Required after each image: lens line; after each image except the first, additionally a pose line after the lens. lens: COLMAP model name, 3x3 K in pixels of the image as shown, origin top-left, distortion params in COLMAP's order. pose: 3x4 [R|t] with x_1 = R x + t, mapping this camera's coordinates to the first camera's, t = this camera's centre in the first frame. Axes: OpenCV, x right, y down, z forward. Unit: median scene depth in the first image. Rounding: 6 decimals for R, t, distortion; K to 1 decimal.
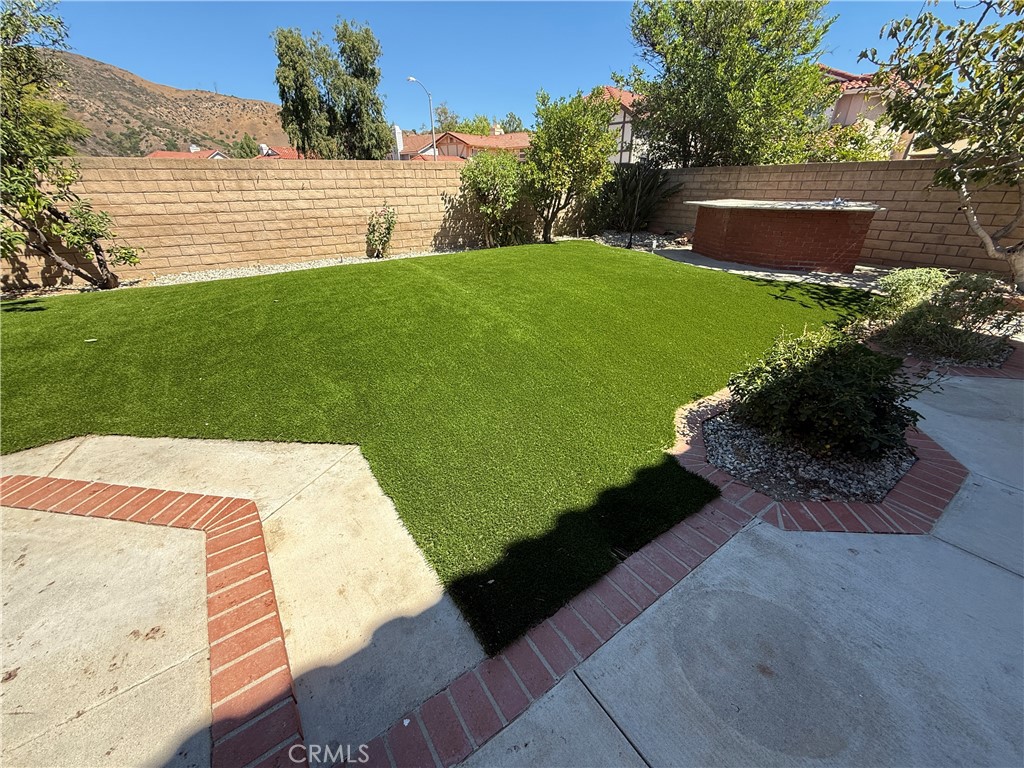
lens RADIAL K [[409.6, 0, 512.0], [0, 409.6, 384.0], [0, 0, 1]] dist [0.000868, -0.000192]
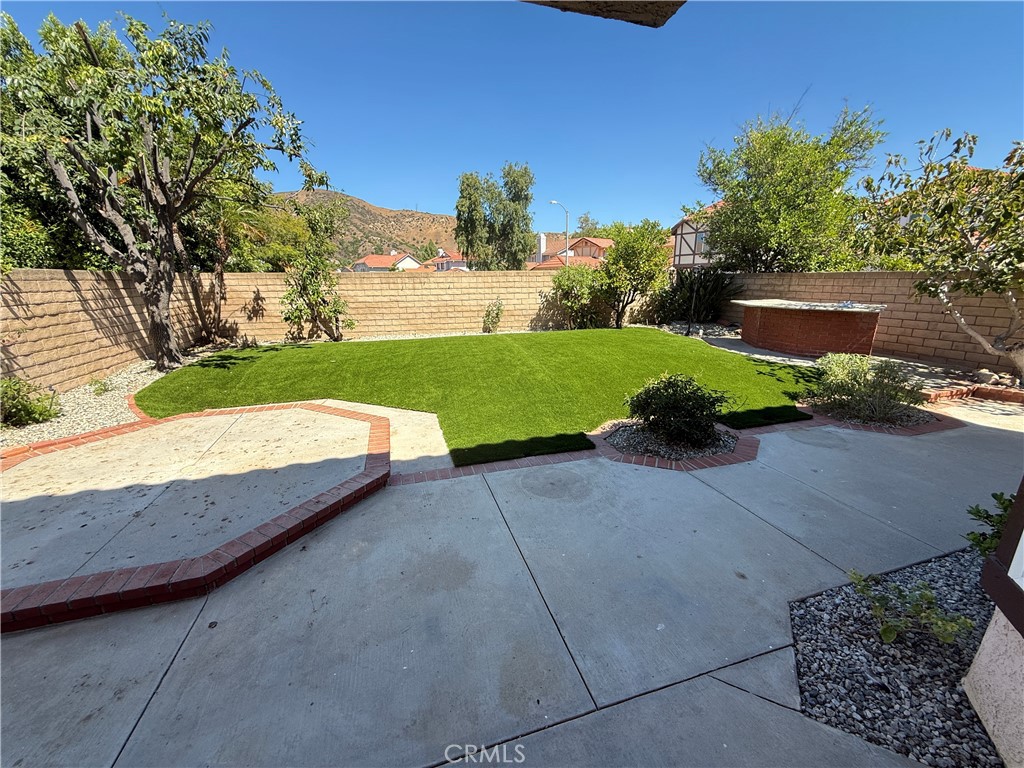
lens RADIAL K [[409.6, 0, 512.0], [0, 409.6, 384.0], [0, 0, 1]] dist [0.000868, -0.000192]
pose [[0.948074, 0.082392, -0.307194, 0.217982], [-0.141273, 0.974444, -0.174648, 0.113668], [0.284953, 0.208977, 0.935484, -0.304570]]
